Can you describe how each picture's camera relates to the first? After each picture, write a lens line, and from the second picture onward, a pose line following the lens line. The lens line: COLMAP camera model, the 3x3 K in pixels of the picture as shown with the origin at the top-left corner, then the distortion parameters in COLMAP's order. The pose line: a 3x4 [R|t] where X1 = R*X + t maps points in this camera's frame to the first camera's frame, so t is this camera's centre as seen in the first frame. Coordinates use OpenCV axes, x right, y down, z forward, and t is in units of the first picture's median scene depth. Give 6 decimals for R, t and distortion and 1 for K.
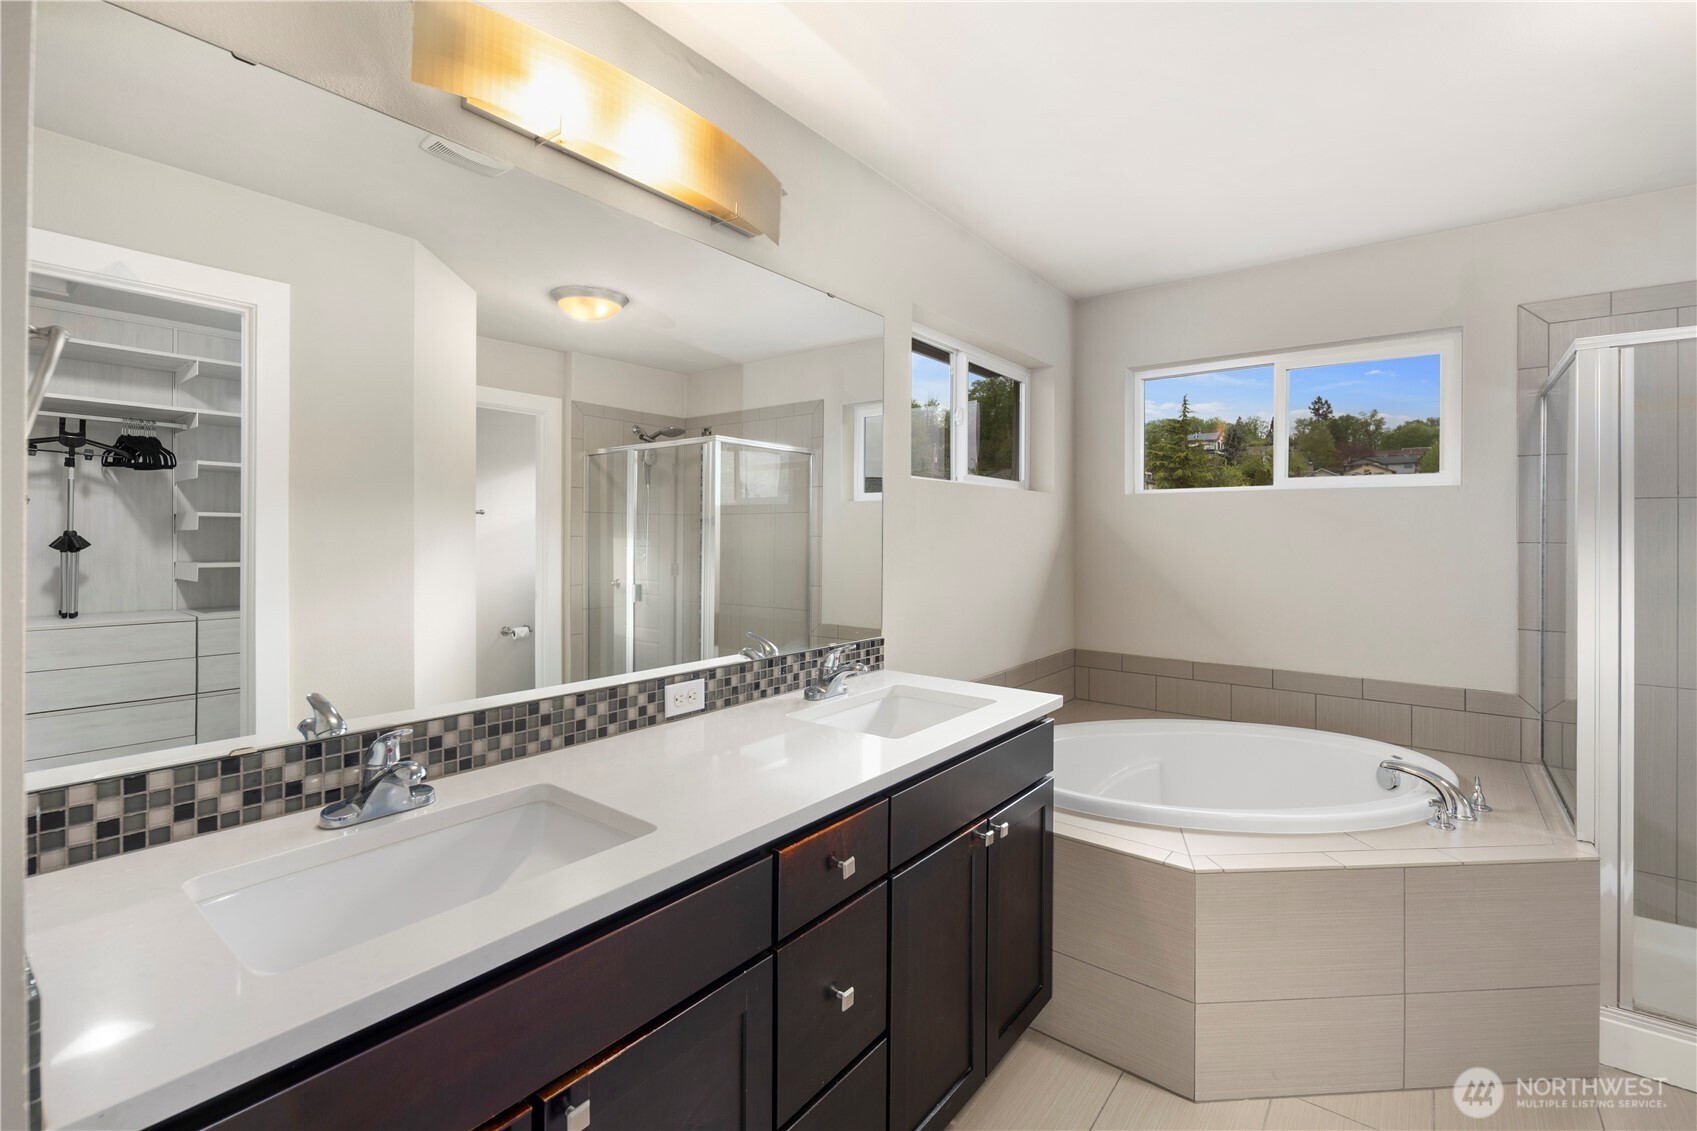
lens RADIAL K [[762.5, 0, 849.3], [0, 762.5, 611.4], [0, 0, 1]] dist [-0.001310, -0.000748]
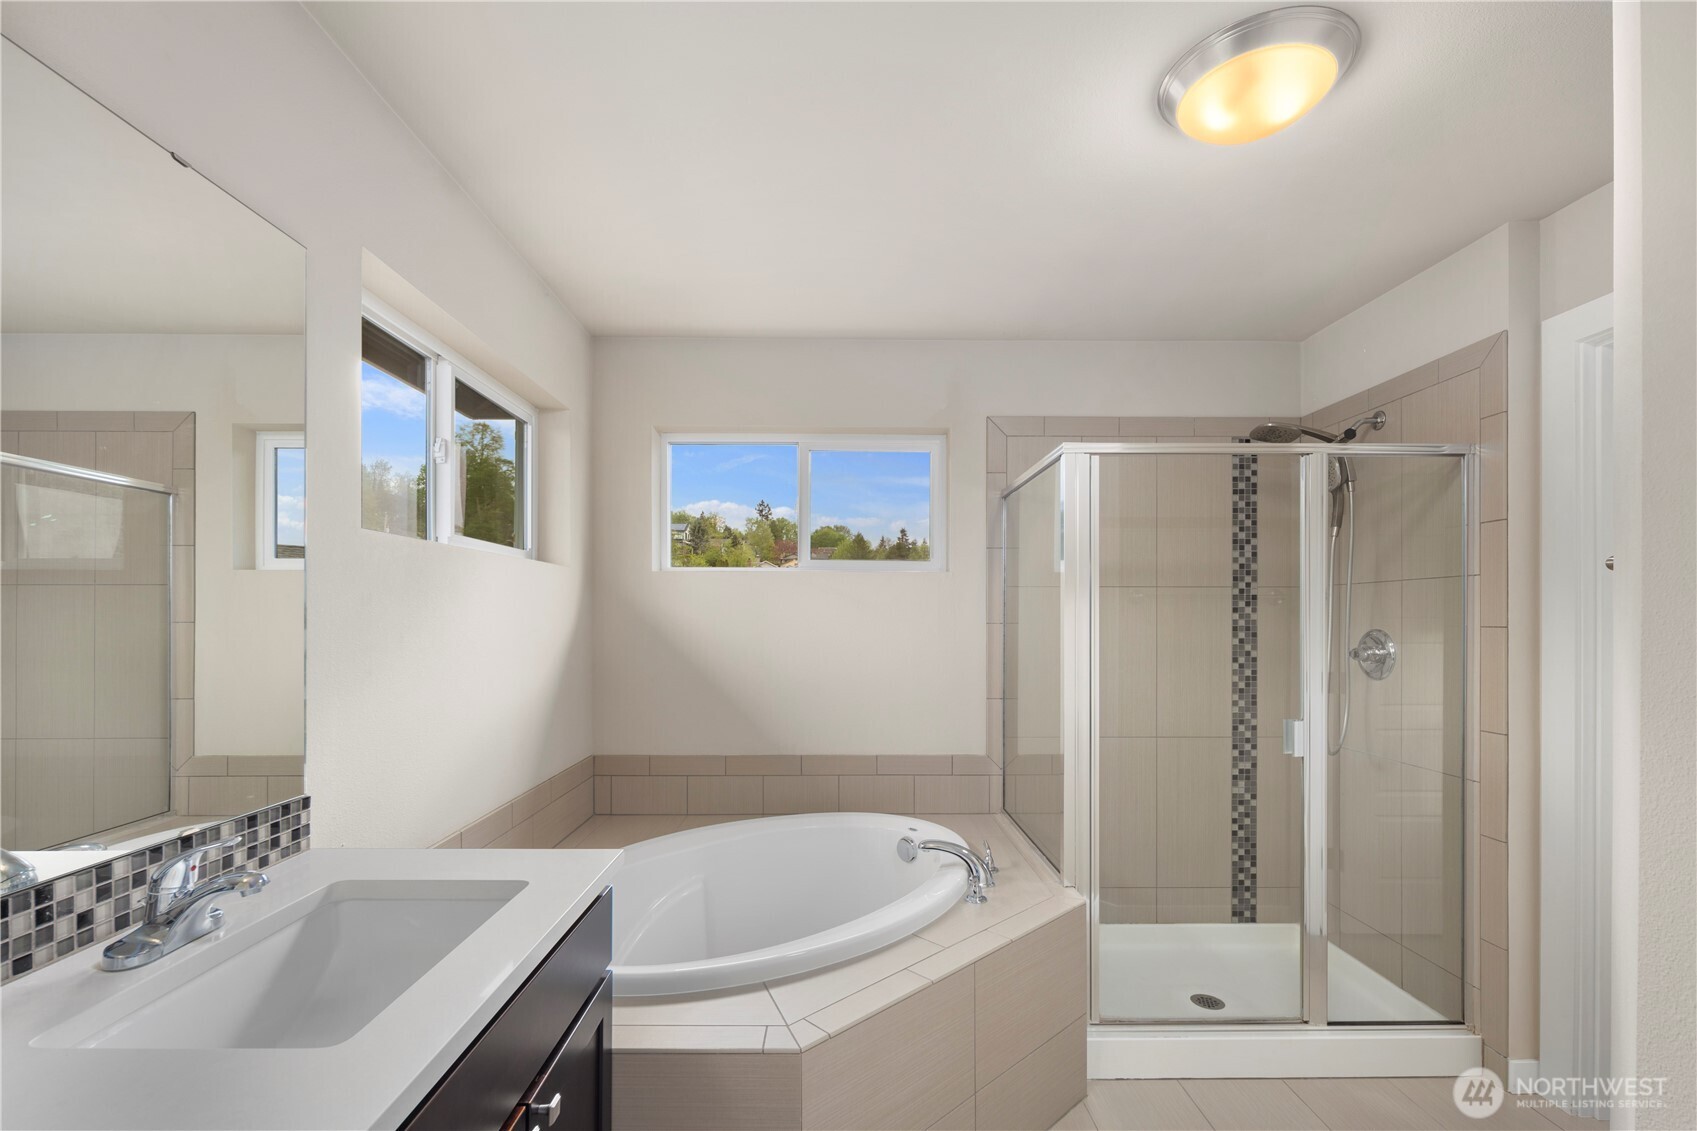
lens RADIAL K [[762.5, 0, 849.3], [0, 762.5, 611.4], [0, 0, 1]] dist [-0.001310, -0.000748]
pose [[0.791425, 0.000895, 0.611265, 0.013690], [0.064822, 0.994237, -0.085384, -0.025525], [-0.607819, 0.107198, 0.786806, 0.236481]]
